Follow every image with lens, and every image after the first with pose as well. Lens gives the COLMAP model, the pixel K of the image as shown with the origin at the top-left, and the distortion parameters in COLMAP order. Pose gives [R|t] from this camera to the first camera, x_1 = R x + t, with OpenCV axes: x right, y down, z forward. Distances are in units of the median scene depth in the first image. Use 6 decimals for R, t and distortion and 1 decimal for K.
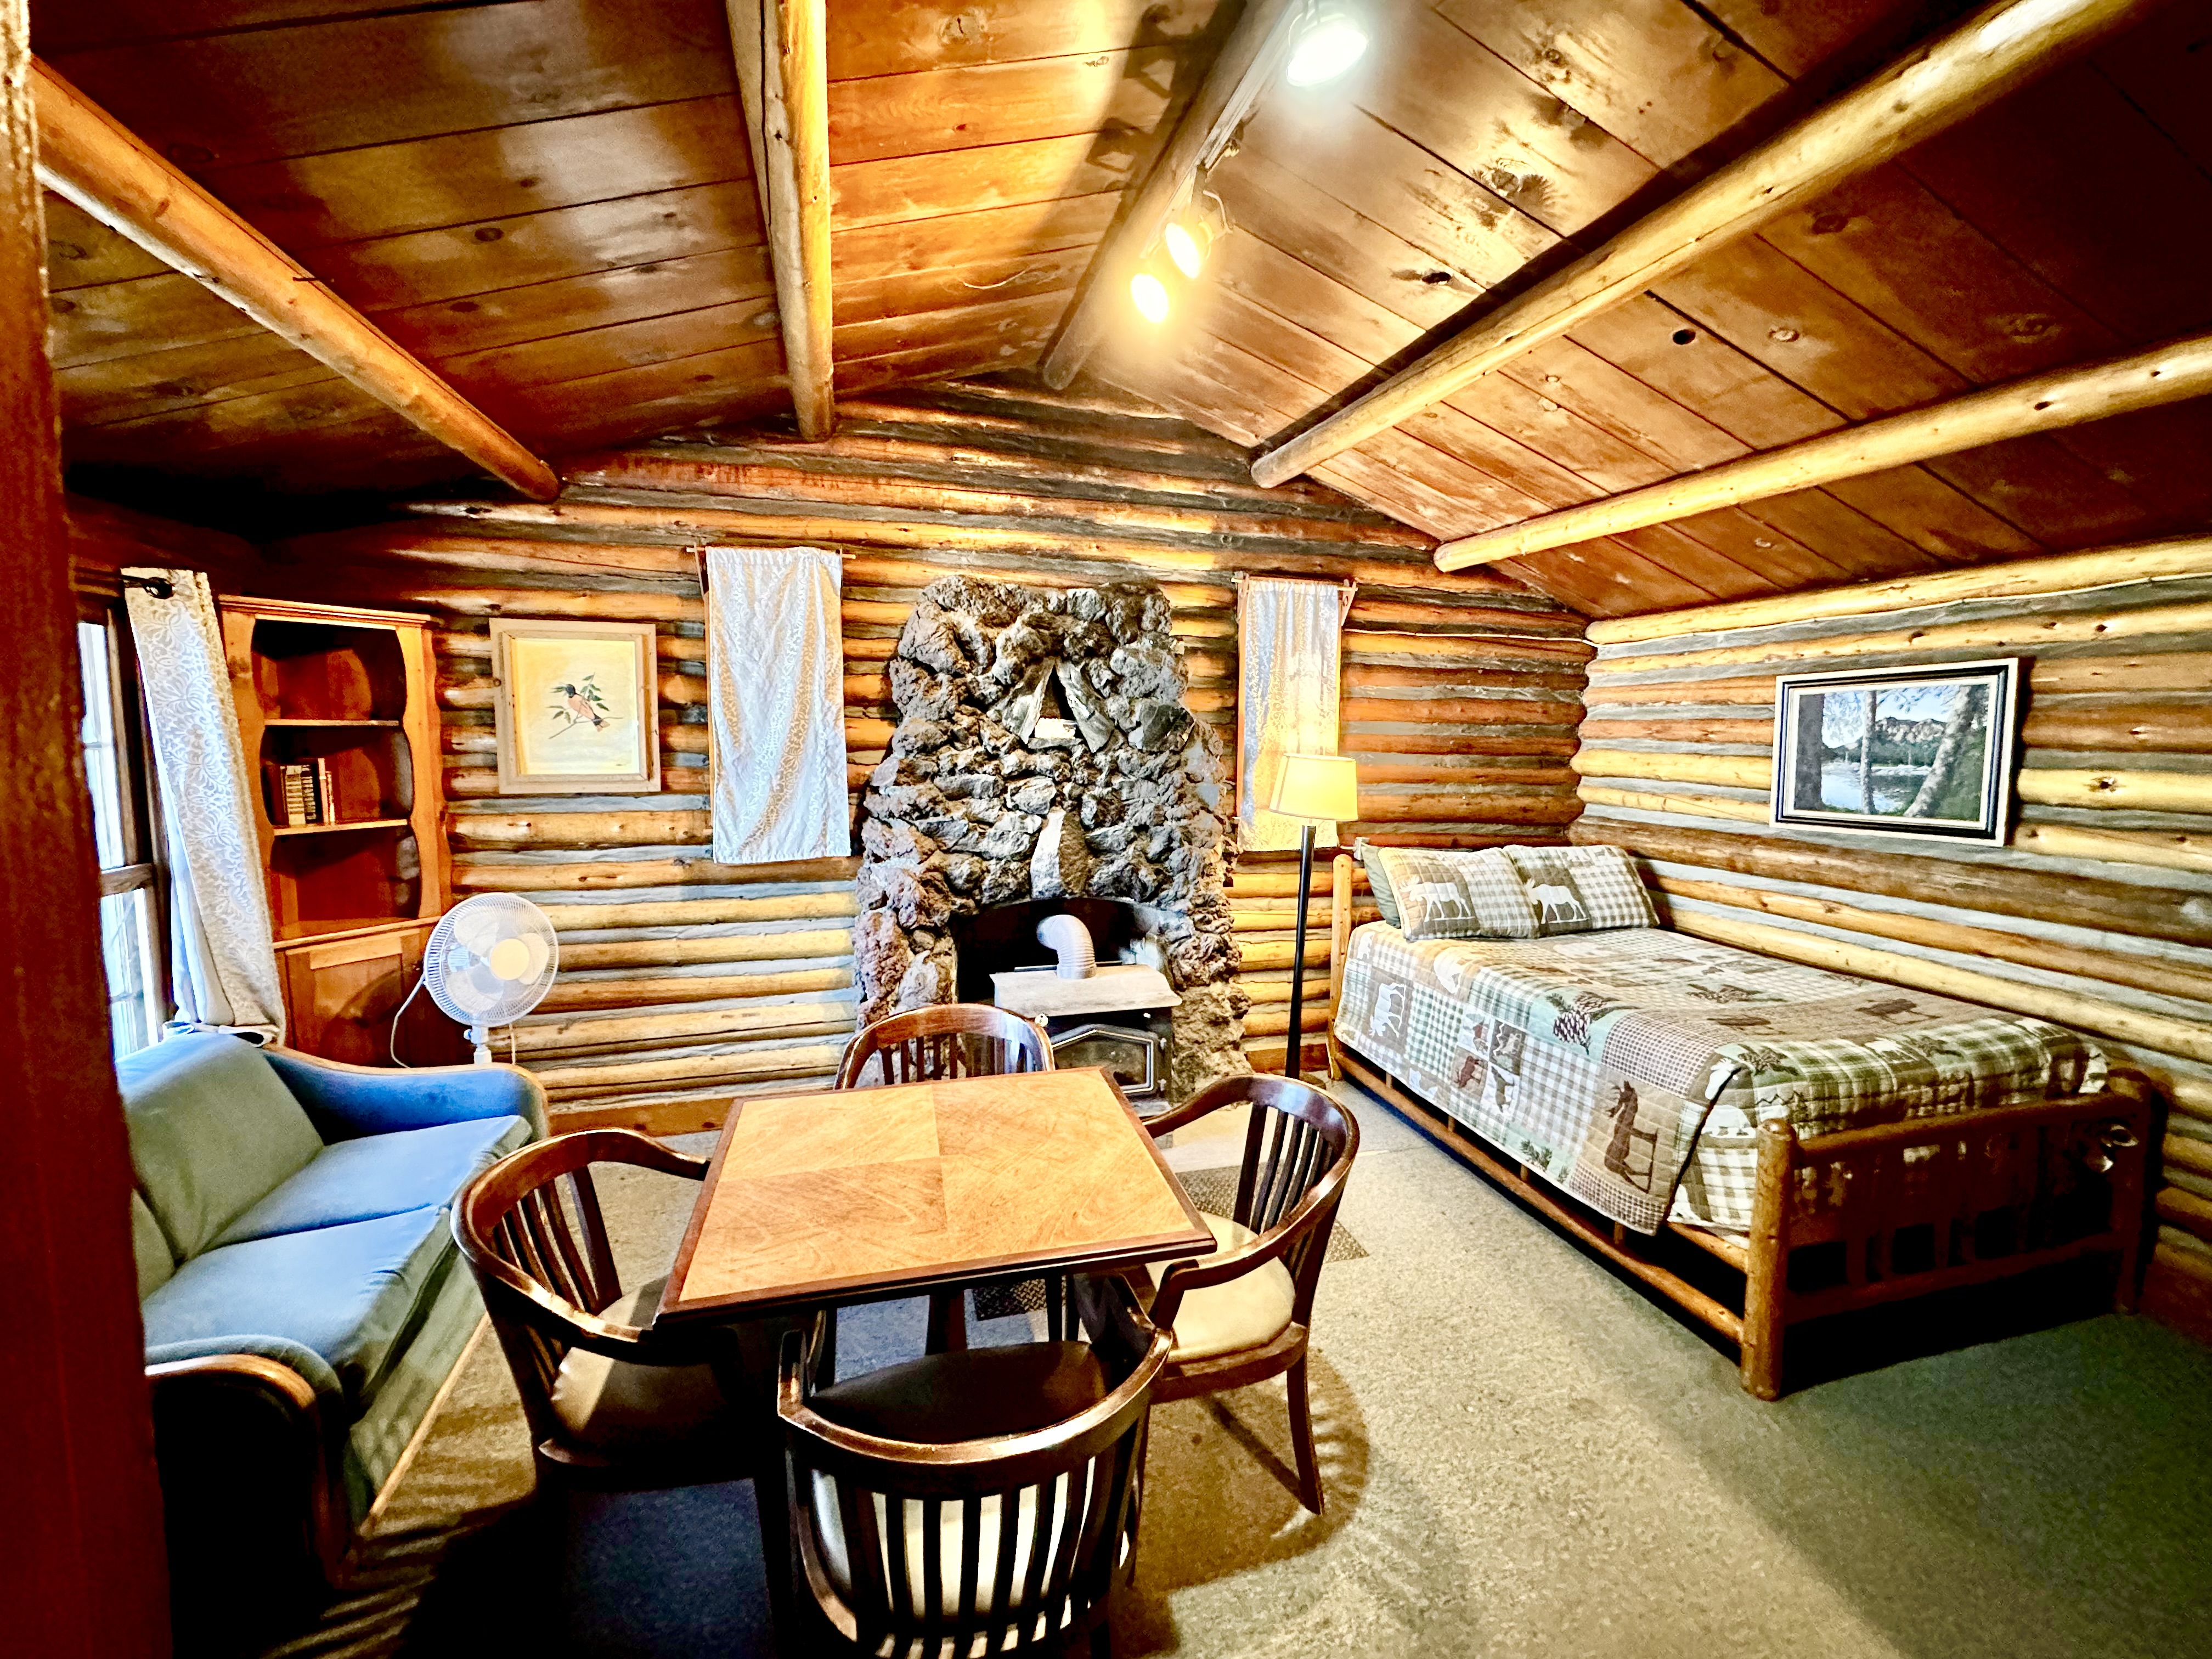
lens RADIAL K [[897.3, 0, 1111.4], [0, 897.3, 817.1], [0, 0, 1]] dist [0.001089, -0.000342]
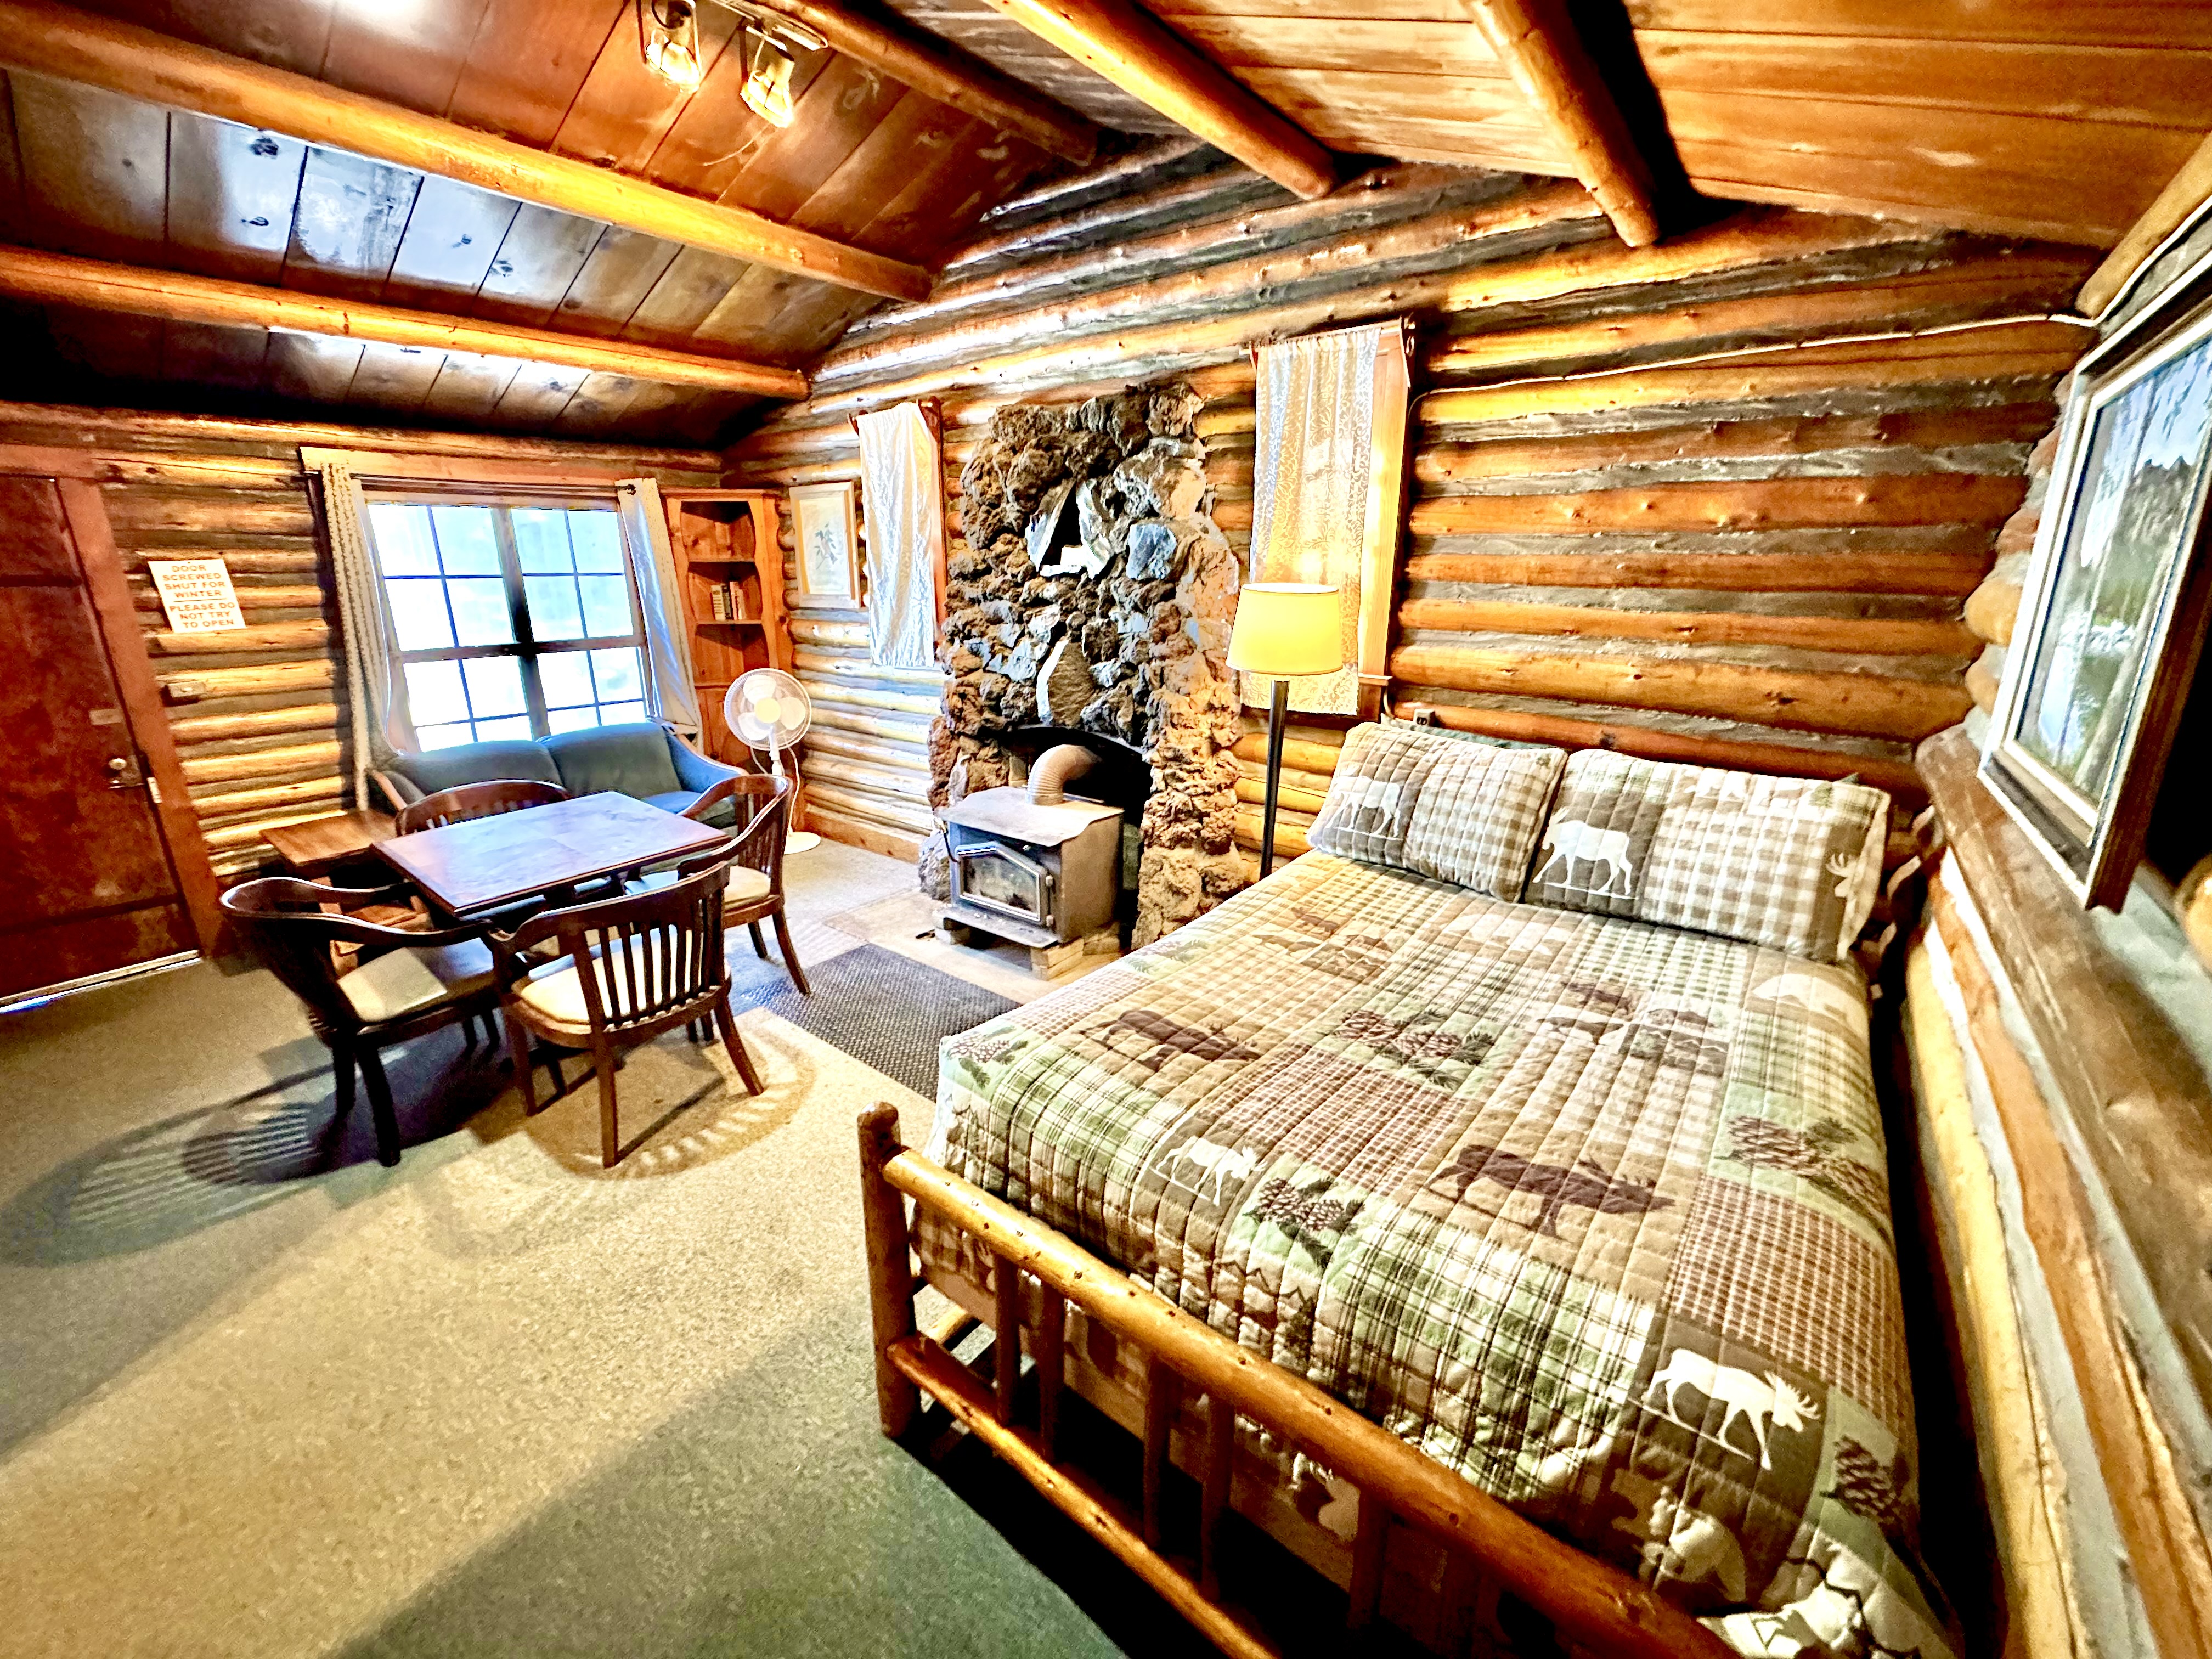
lens RADIAL K [[897.3, 0, 1104.1], [0, 897.3, 824.3], [0, 0, 1]] dist [0.001089, -0.000342]
pose [[0.567030, 0.215519, -0.795002, 0.790428], [-0.072991, 0.974513, 0.212123, -0.022096], [0.820457, -0.062252, 0.568309, 0.443451]]
